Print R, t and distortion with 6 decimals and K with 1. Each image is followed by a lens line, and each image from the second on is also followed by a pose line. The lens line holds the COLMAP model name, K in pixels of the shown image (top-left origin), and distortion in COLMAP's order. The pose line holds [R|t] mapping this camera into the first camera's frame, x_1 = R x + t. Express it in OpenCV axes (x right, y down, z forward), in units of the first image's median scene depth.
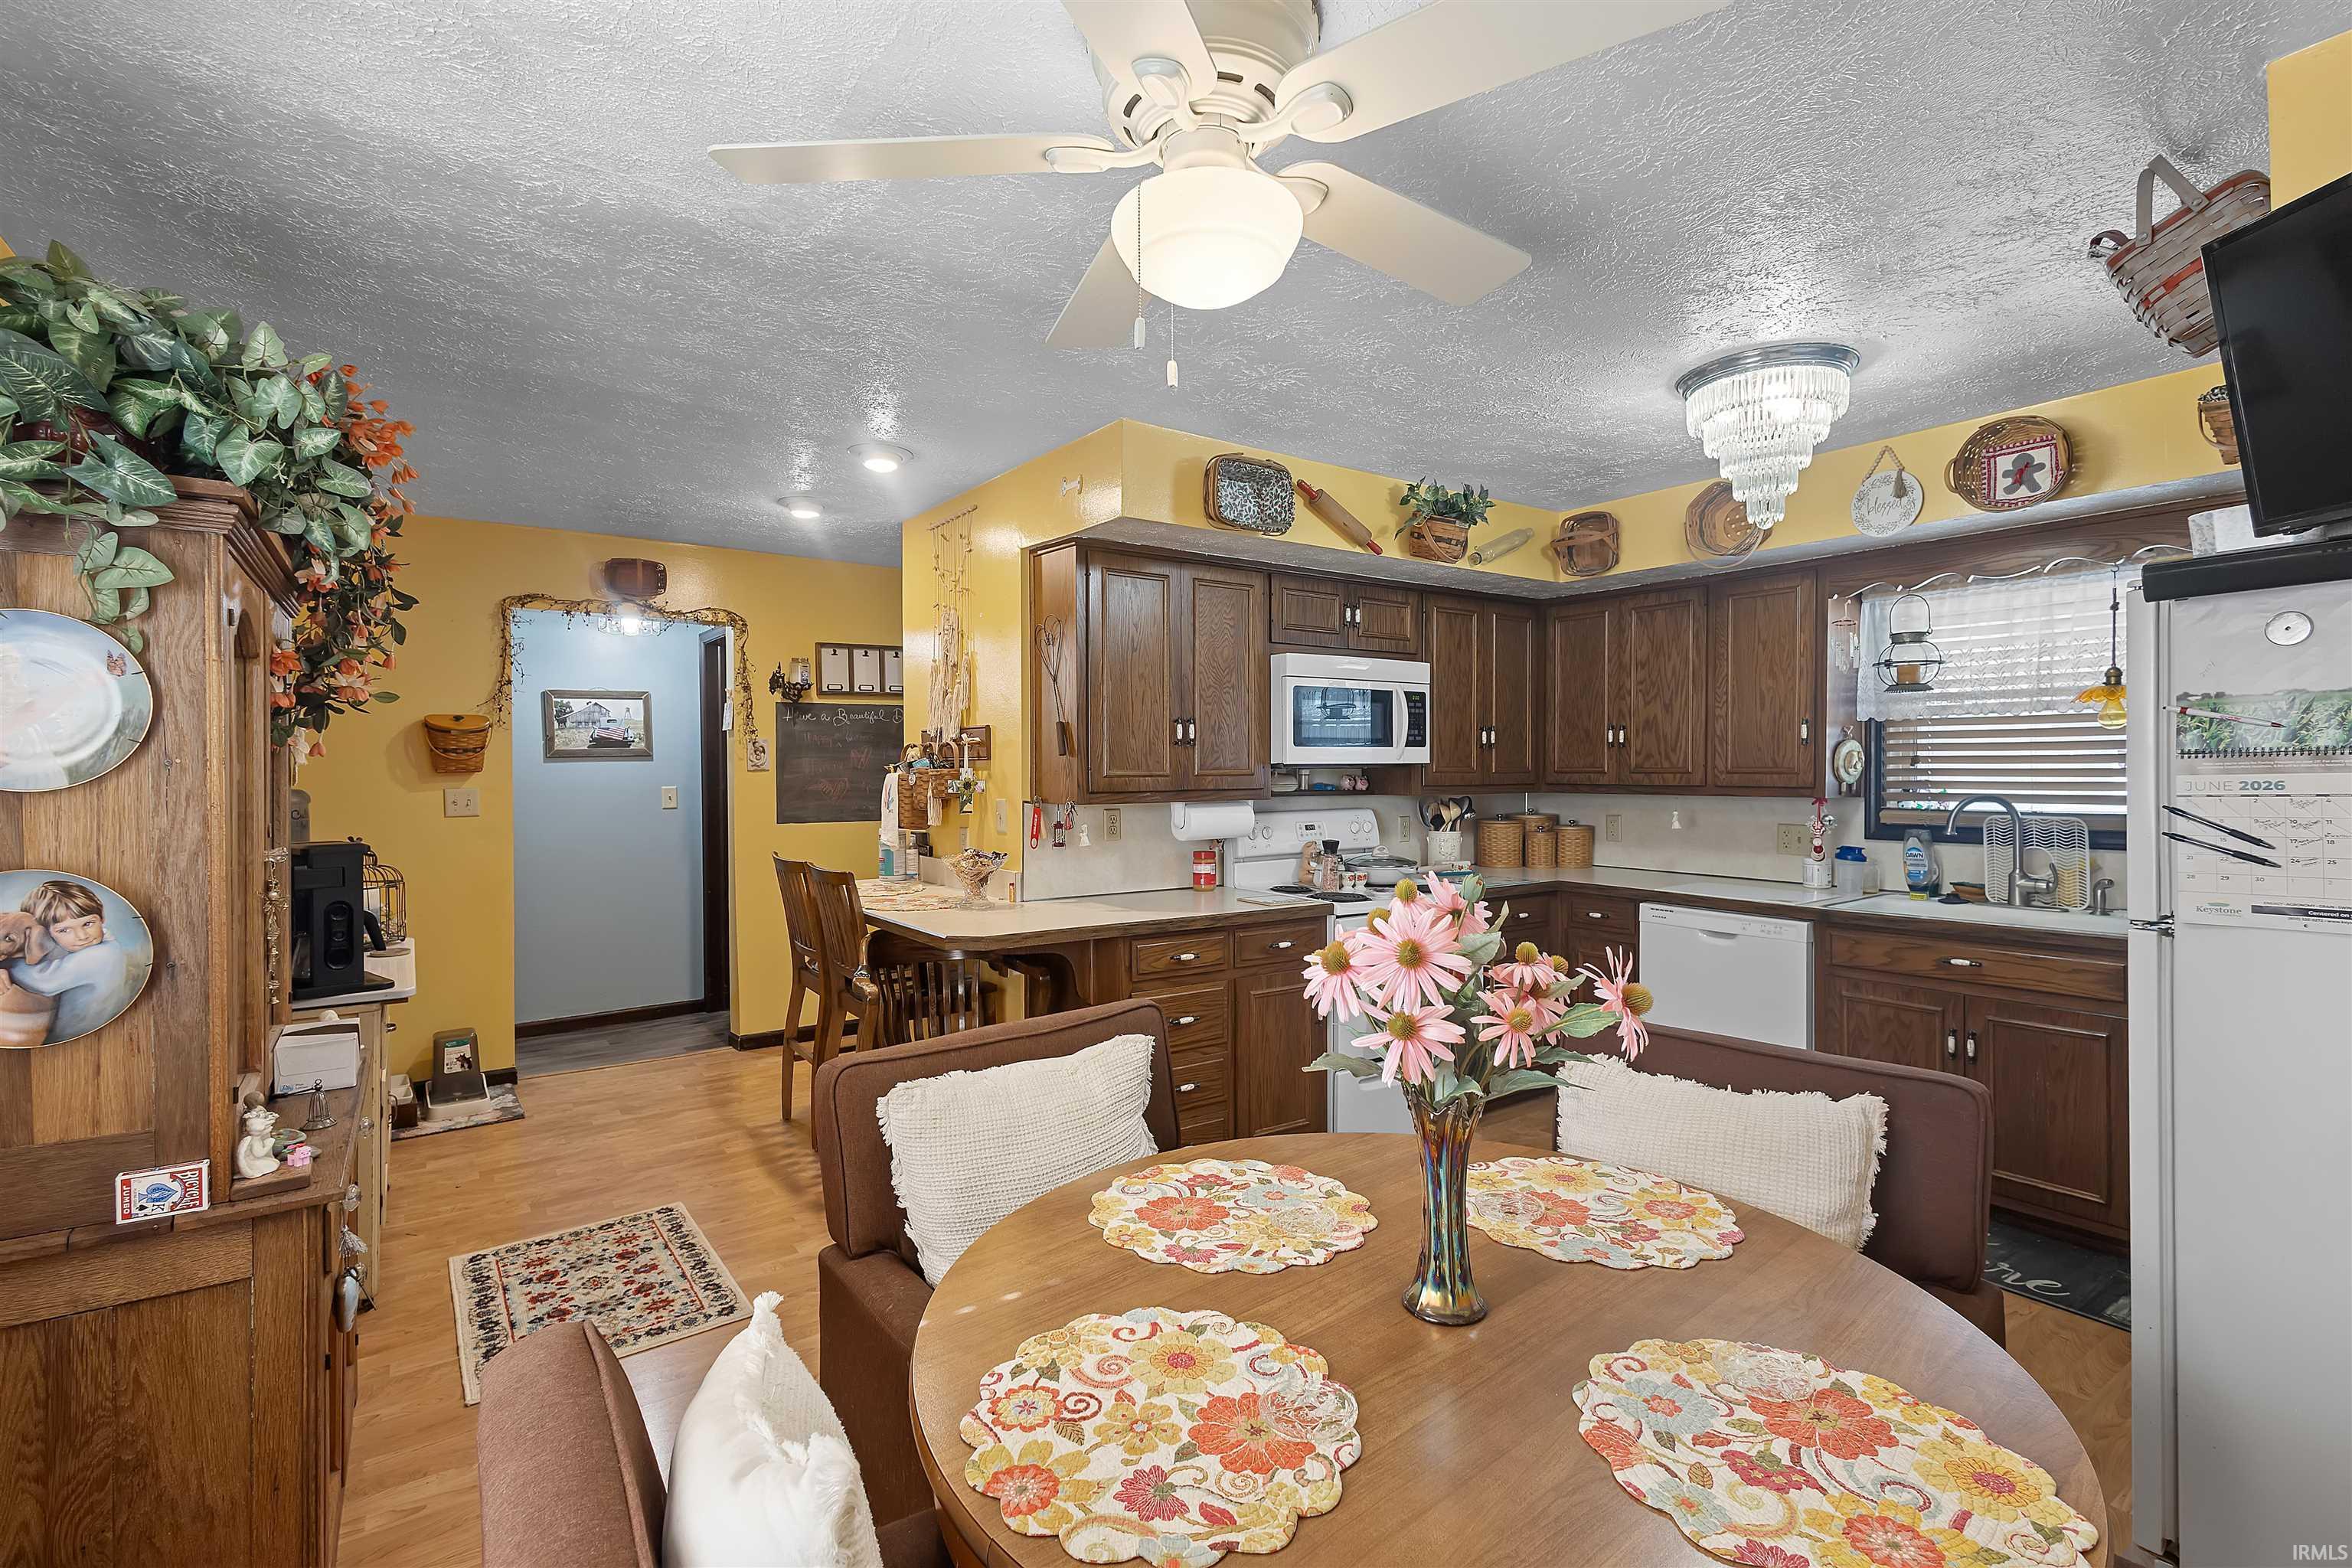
lens RADIAL K [[1090.5, 0, 1181.4], [0, 1090.5, 783.2], [0, 0, 1]] dist [0.014539, -0.003968]
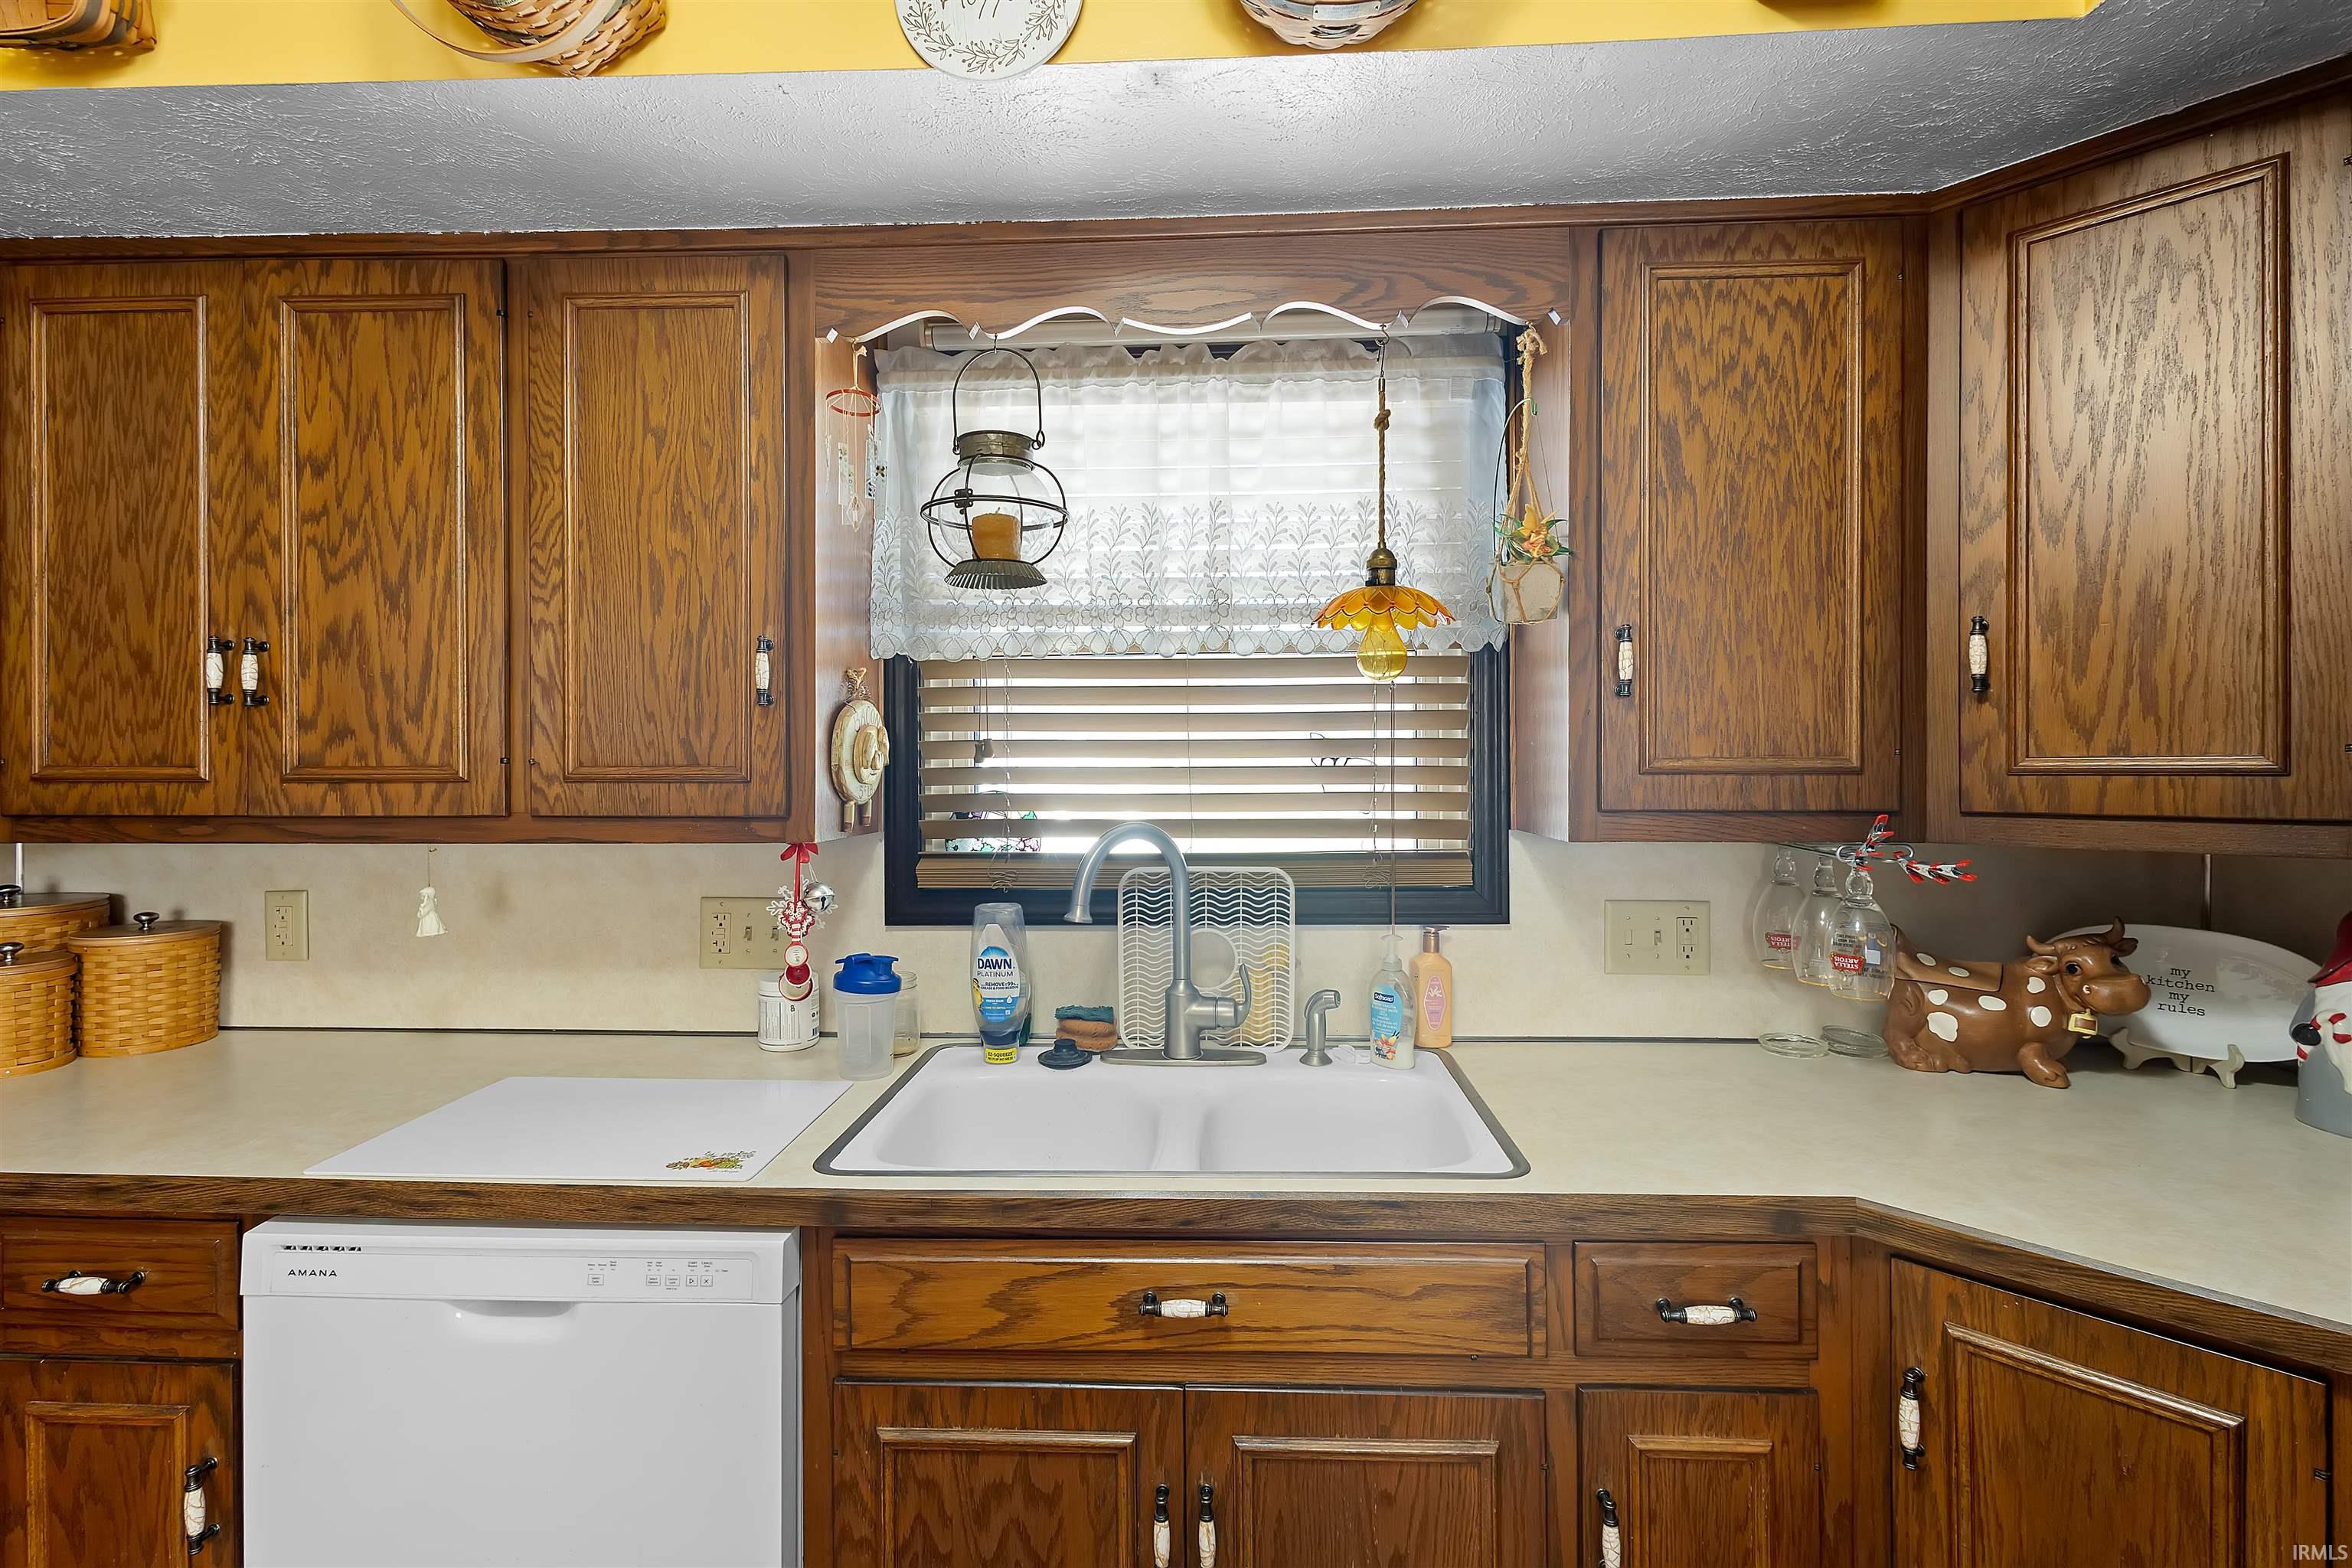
lens RADIAL K [[1090.5, 0, 1182.7], [0, 1090.5, 768.7], [0, 0, 1]] dist [0.014539, -0.003968]
pose [[0.614877, -0.001450, 0.788622, 0.365967], [0.011860, 0.999902, -0.007409, -0.008753], [-0.788534, 0.013909, 0.614834, 0.664674]]
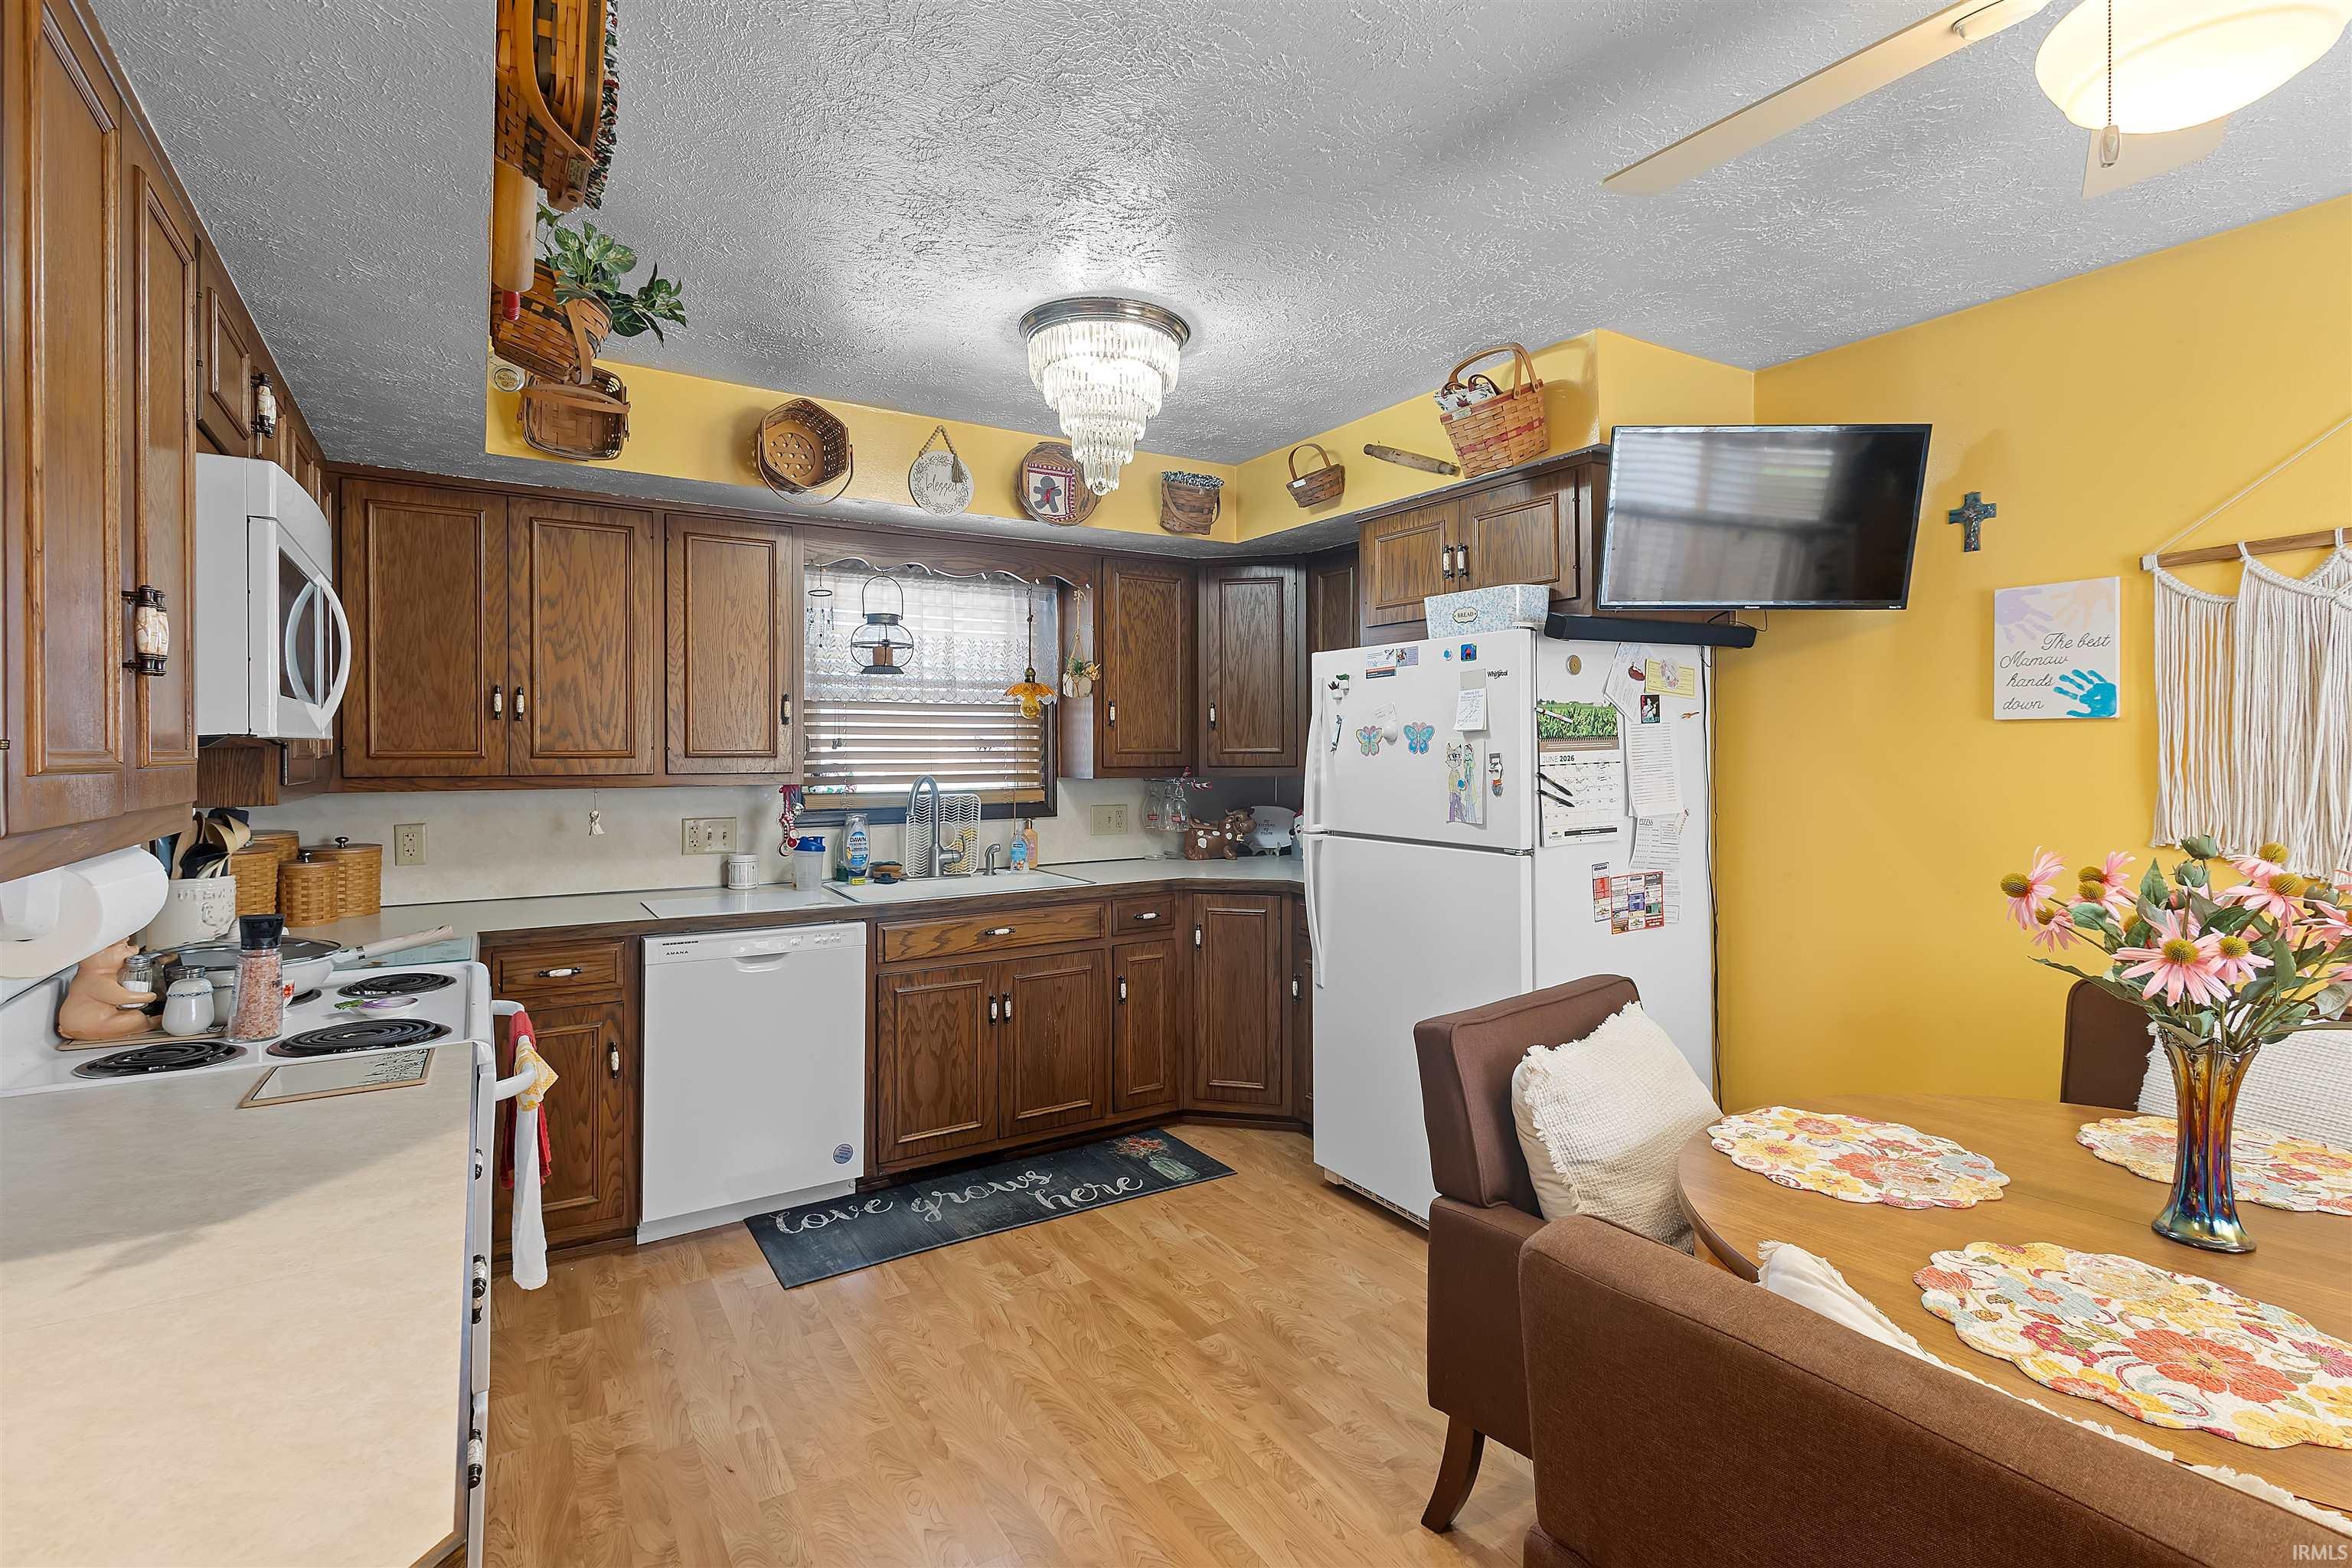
lens RADIAL K [[1090.5, 0, 1196.7], [0, 1090.5, 756.1], [0, 0, 1]] dist [0.014539, -0.003968]
pose [[0.040268, -0.001865, 0.999187, -0.298244], [0.016363, 0.999865, 0.001207, -0.005468], [-0.999055, 0.016301, 0.040293, 0.651924]]
